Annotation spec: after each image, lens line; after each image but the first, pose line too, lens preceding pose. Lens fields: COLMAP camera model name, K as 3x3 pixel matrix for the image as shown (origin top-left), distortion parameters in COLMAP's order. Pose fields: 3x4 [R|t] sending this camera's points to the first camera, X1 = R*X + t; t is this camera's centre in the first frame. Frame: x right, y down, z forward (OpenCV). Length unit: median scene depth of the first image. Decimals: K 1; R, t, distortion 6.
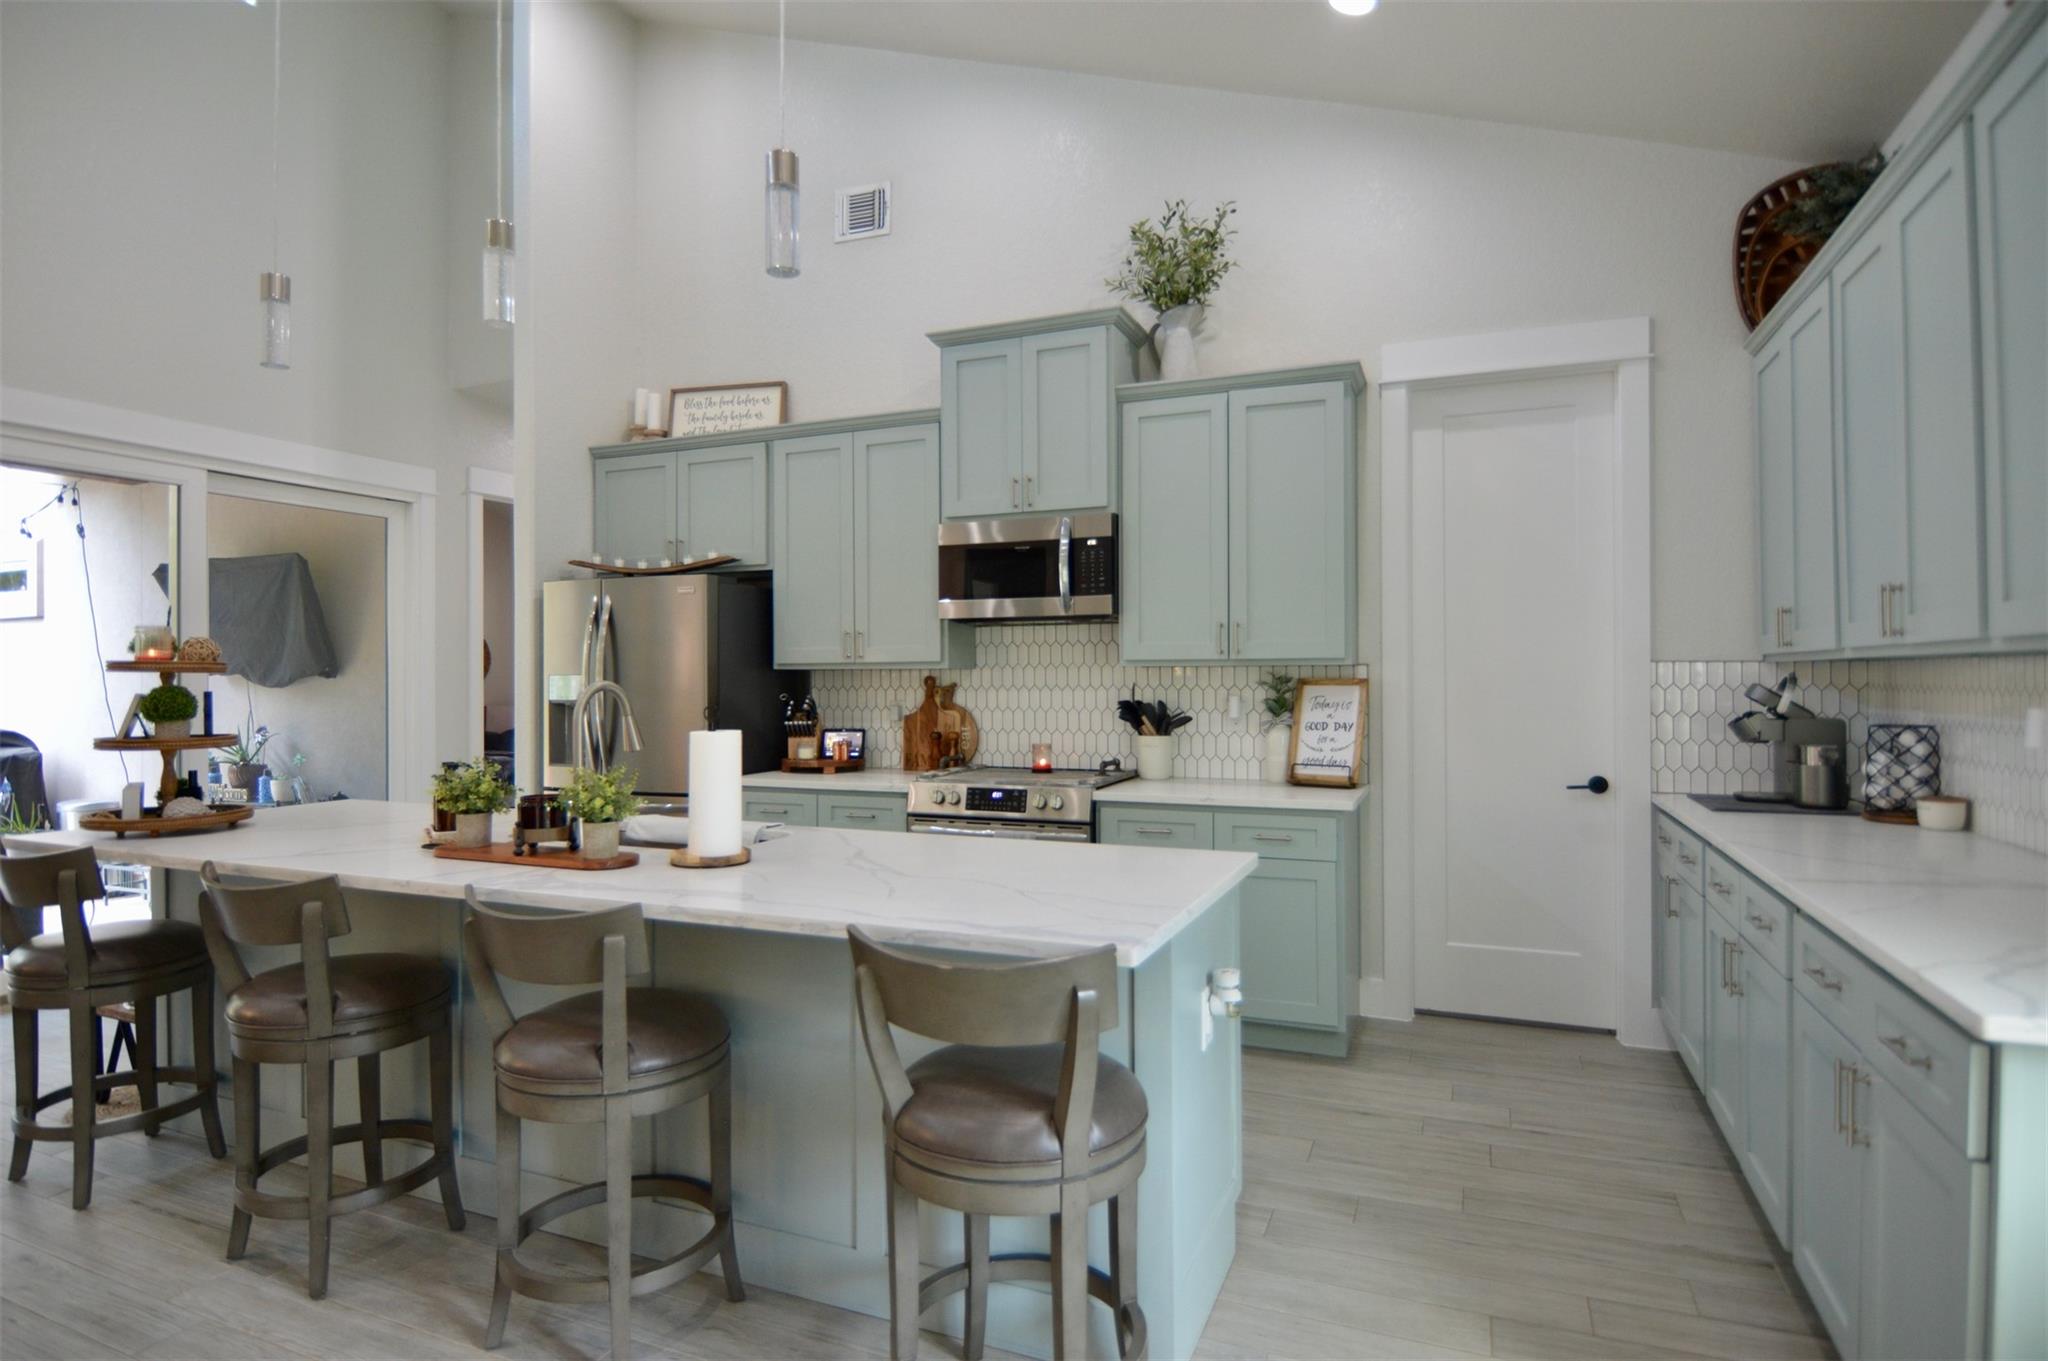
lens RADIAL K [[1090.8, 0, 1007.4], [0, 1090.8, 673.4], [0, 0, 1]] dist [0.004741, -0.019175]
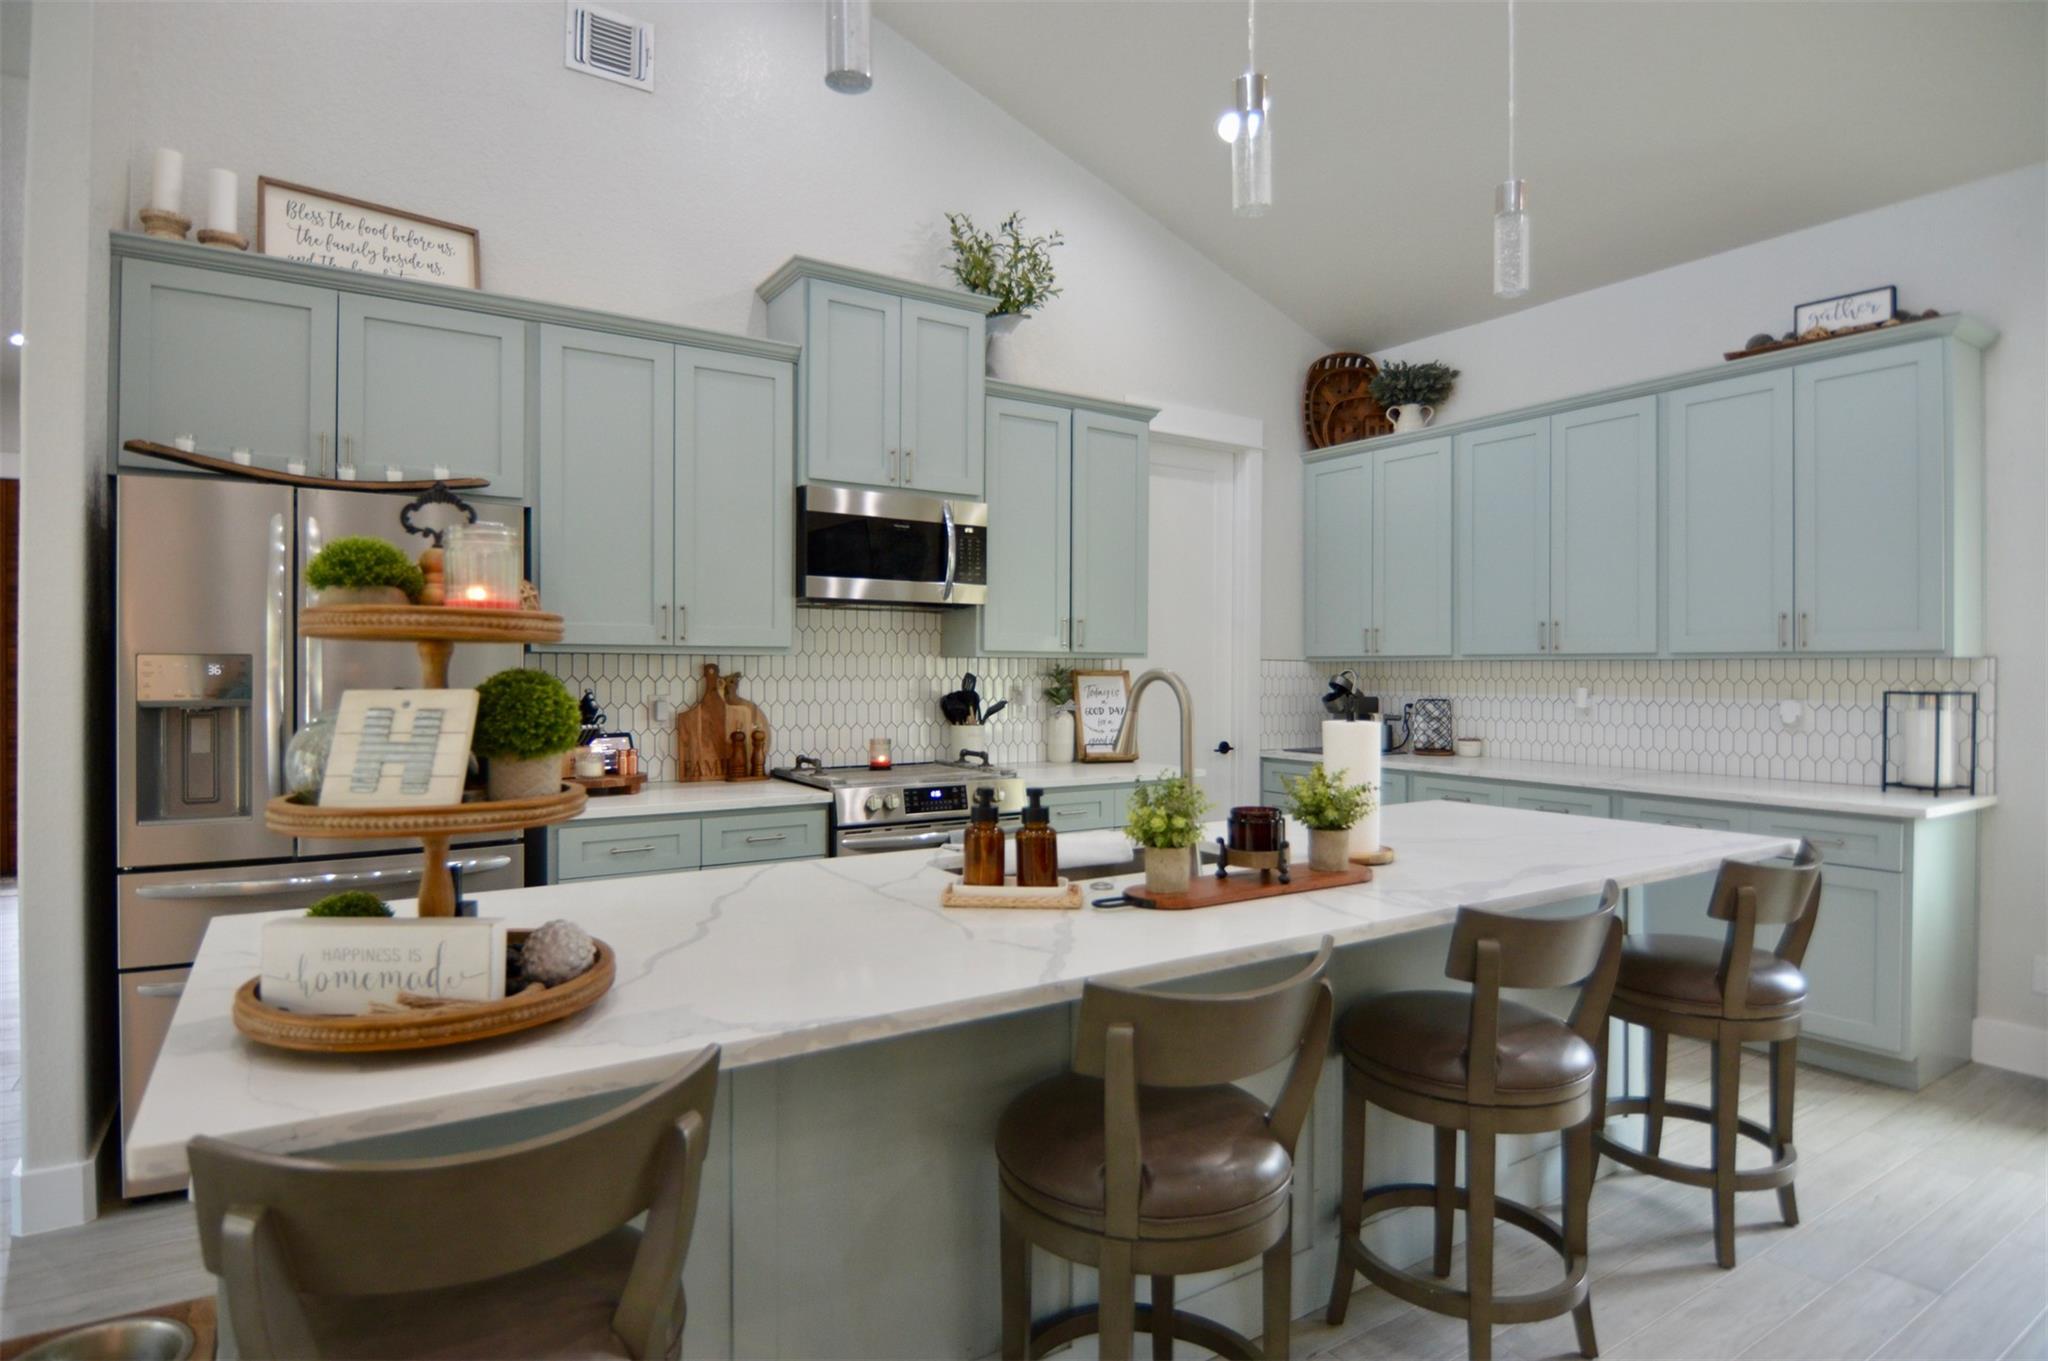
lens RADIAL K [[1090.8, 0, 1011.3], [0, 1090.8, 673.1], [0, 0, 1]] dist [0.004741, -0.019175]
pose [[0.560232, 0.004088, 0.828326, -0.682108], [-0.009147, 0.999957, 0.001251, 0.006907], [-0.828285, -0.008278, 0.560245, 0.397199]]
